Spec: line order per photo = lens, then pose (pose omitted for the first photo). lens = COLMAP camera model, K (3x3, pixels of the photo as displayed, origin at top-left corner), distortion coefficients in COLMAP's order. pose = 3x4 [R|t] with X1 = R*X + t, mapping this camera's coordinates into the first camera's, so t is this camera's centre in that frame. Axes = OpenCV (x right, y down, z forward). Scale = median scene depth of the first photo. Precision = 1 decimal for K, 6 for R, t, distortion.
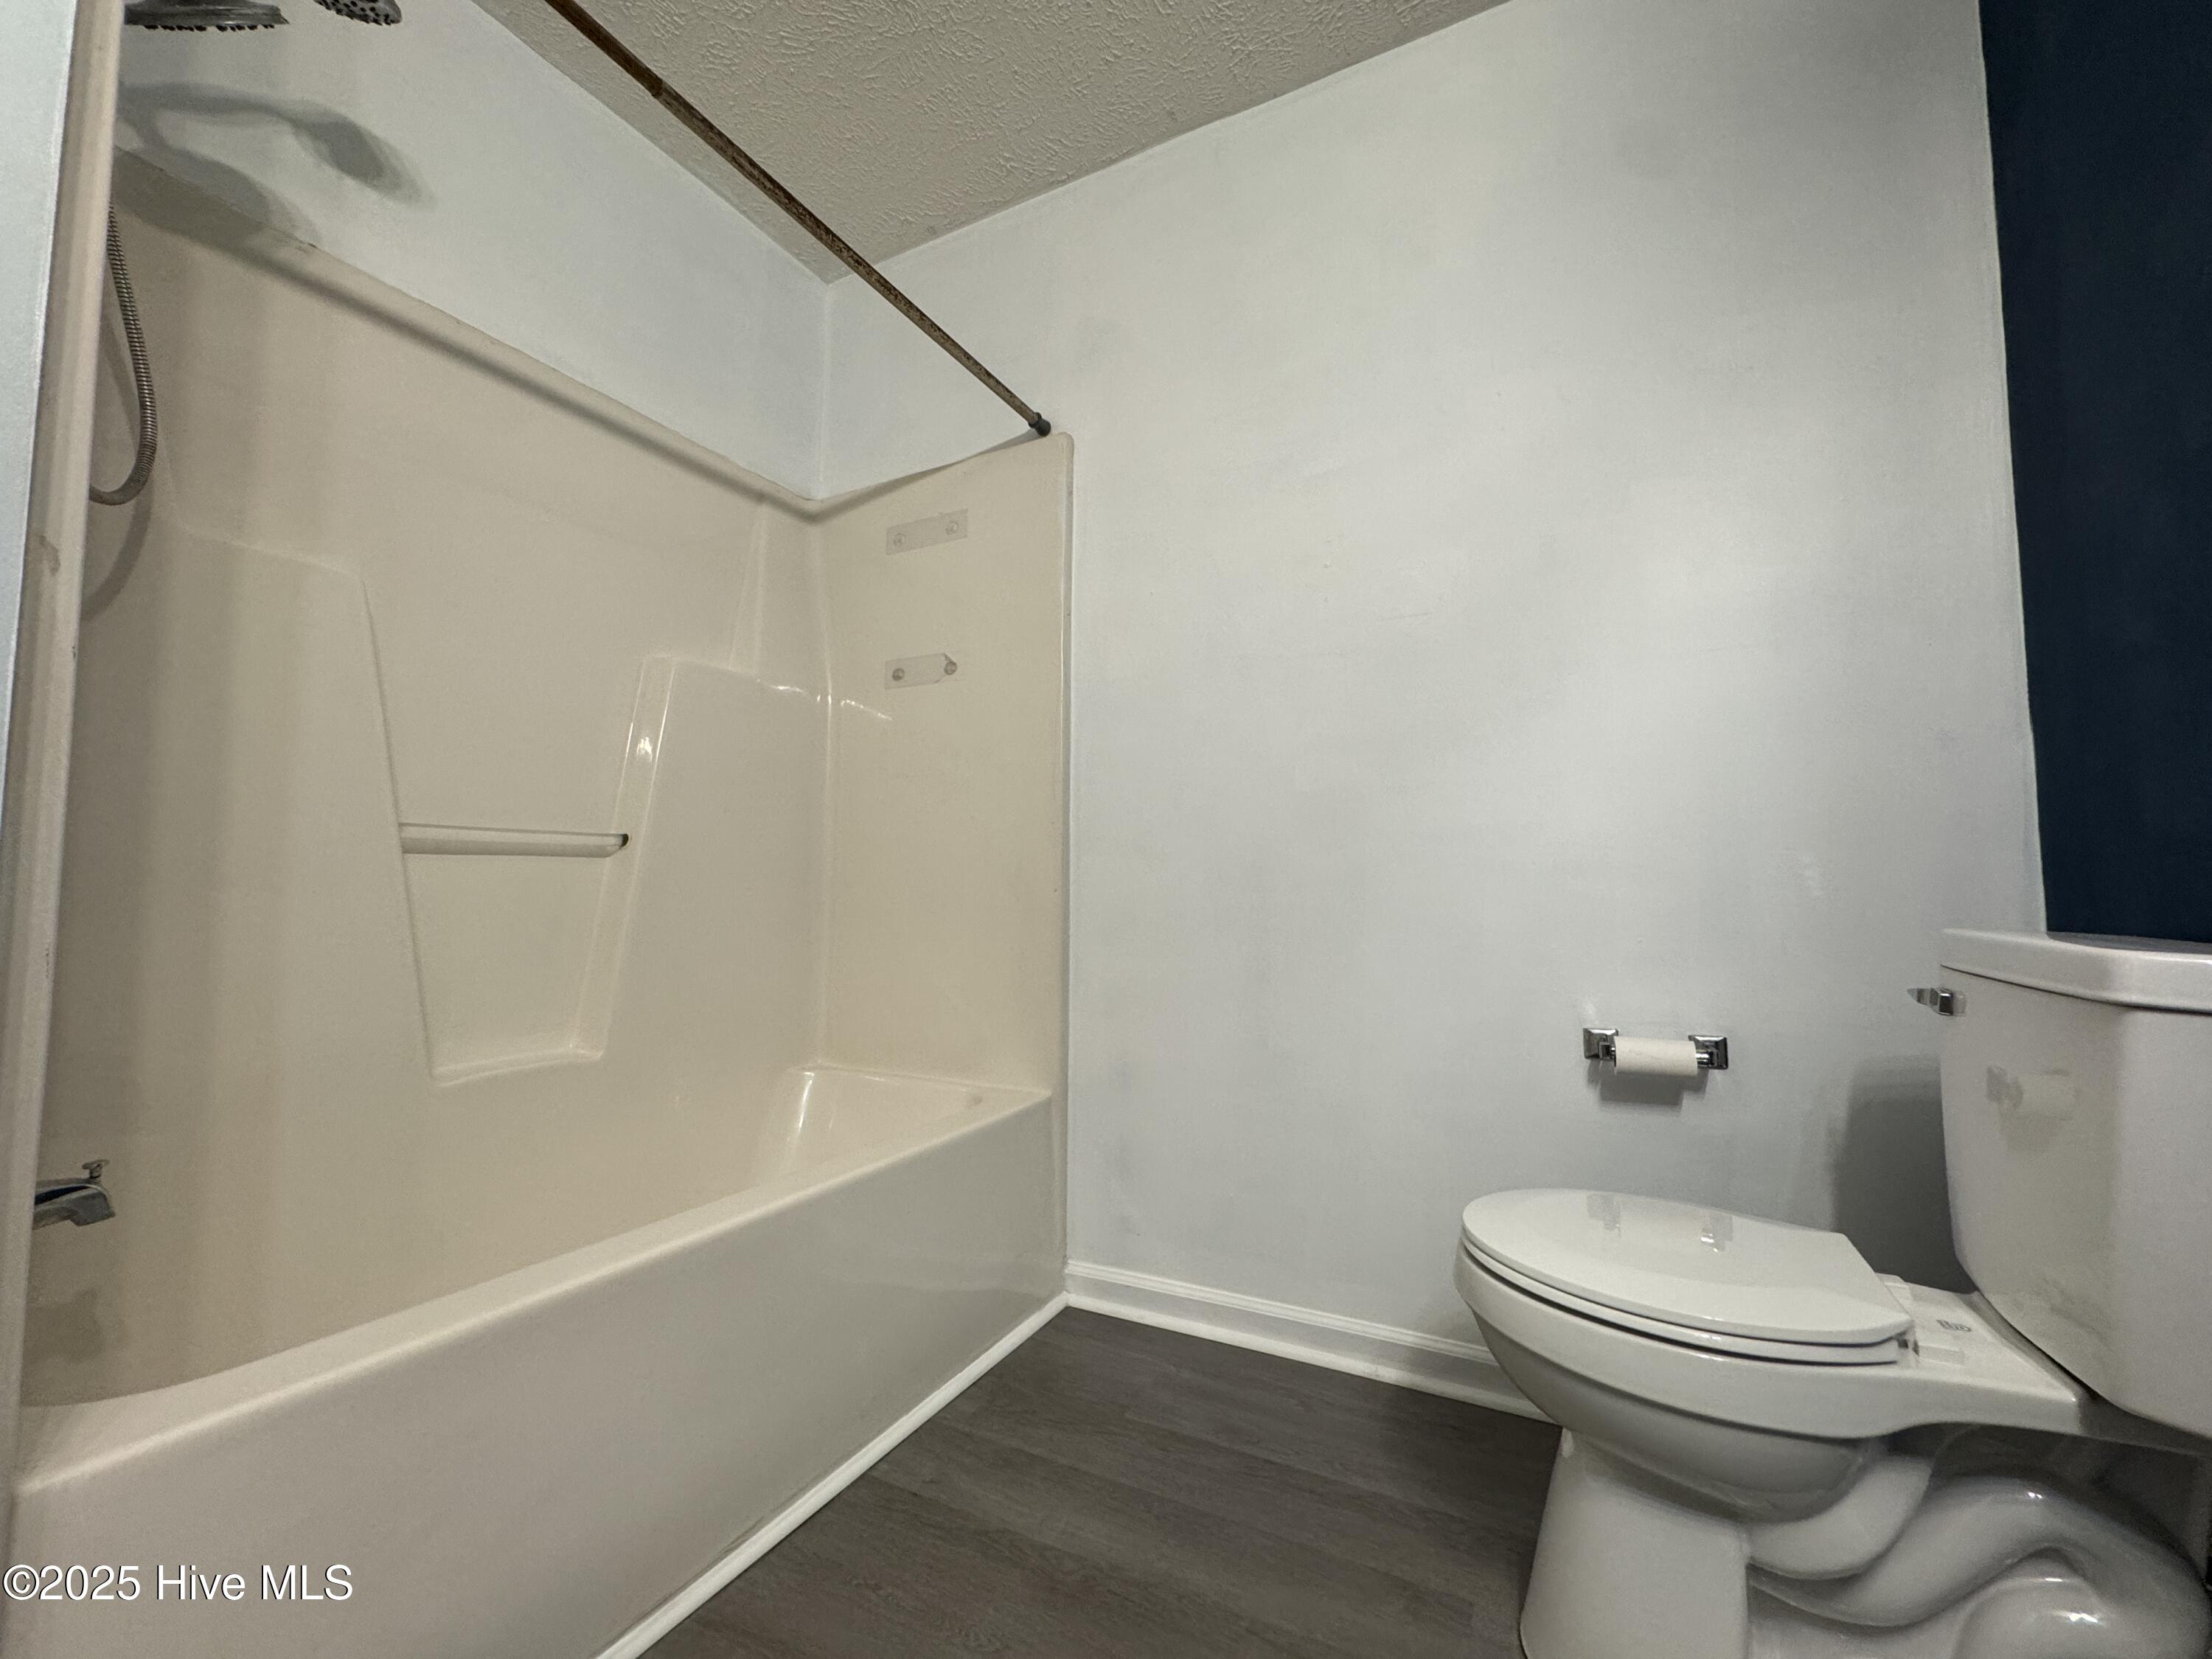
lens RADIAL K [[884.0, 0, 1105.9], [0, 884.0, 831.2], [0, 0, 1]] dist [-0.004741, 0.000665]
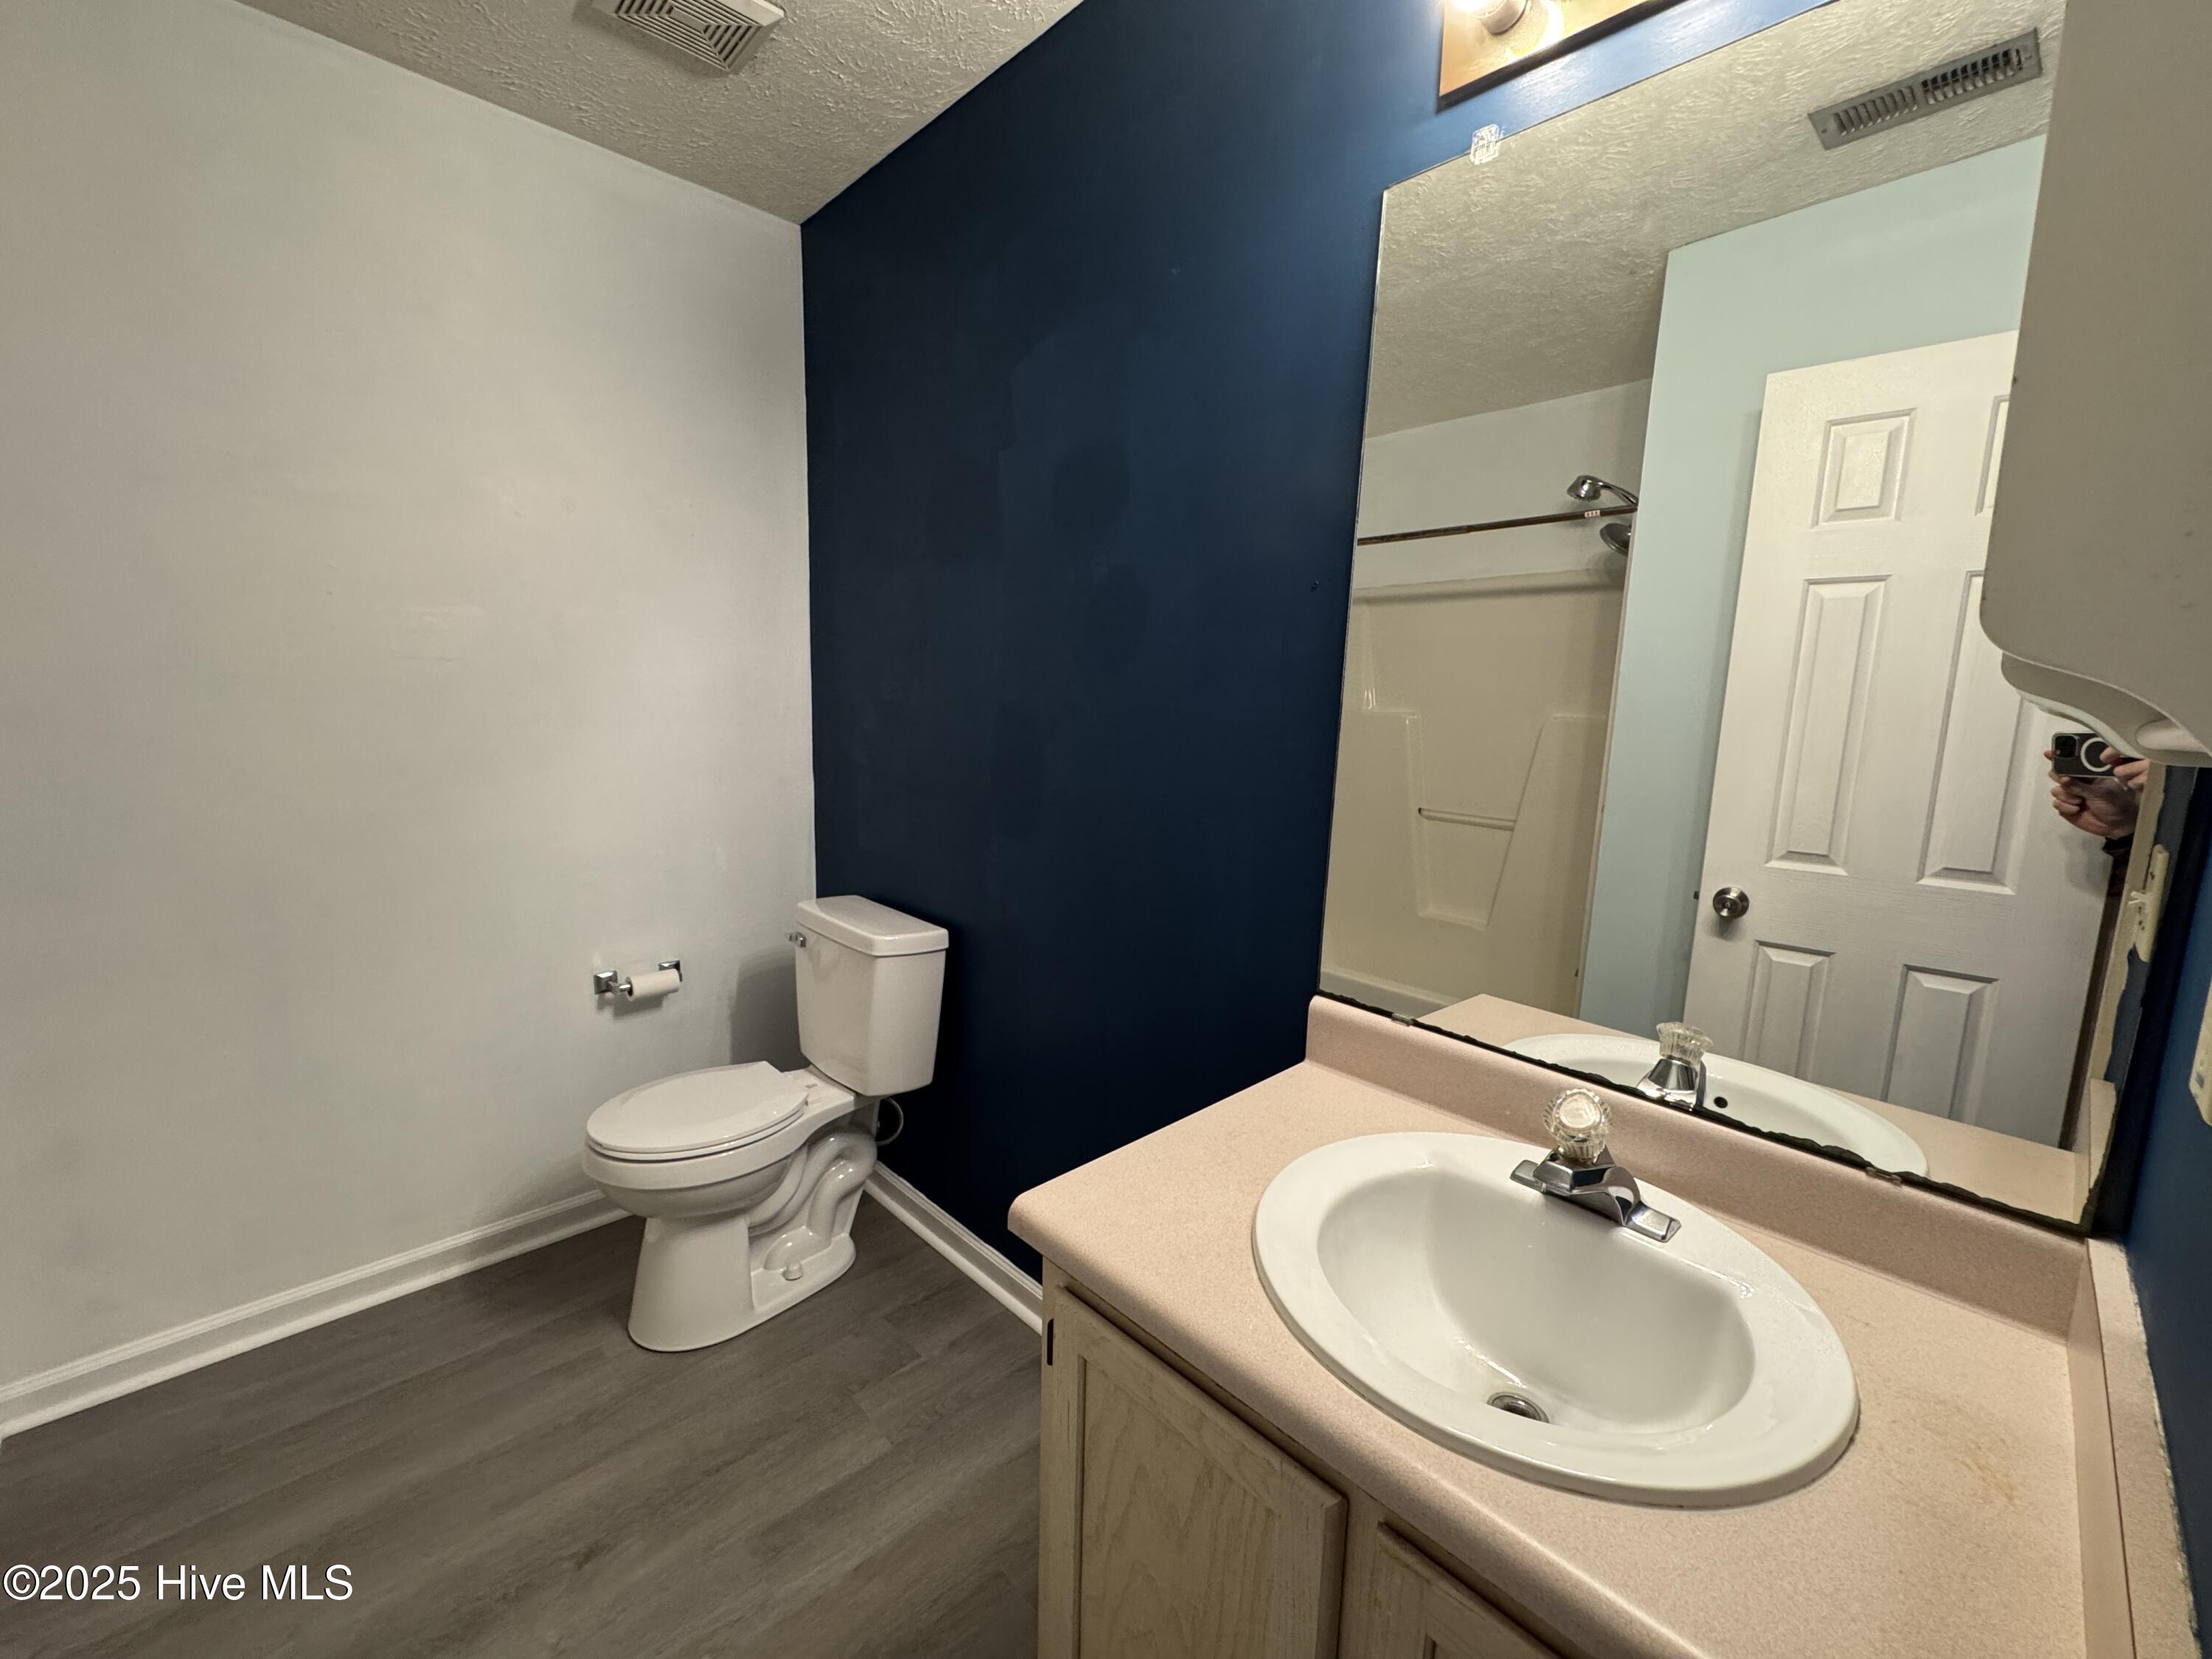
lens RADIAL K [[884.0, 0, 1105.9], [0, 884.0, 831.2], [0, 0, 1]] dist [-0.004741, 0.000665]
pose [[0.318815, -0.132967, 0.938444, -0.697743], [-0.089060, 0.981528, 0.169328, -0.441637], [-0.943623, -0.137562, 0.301084, -0.267955]]
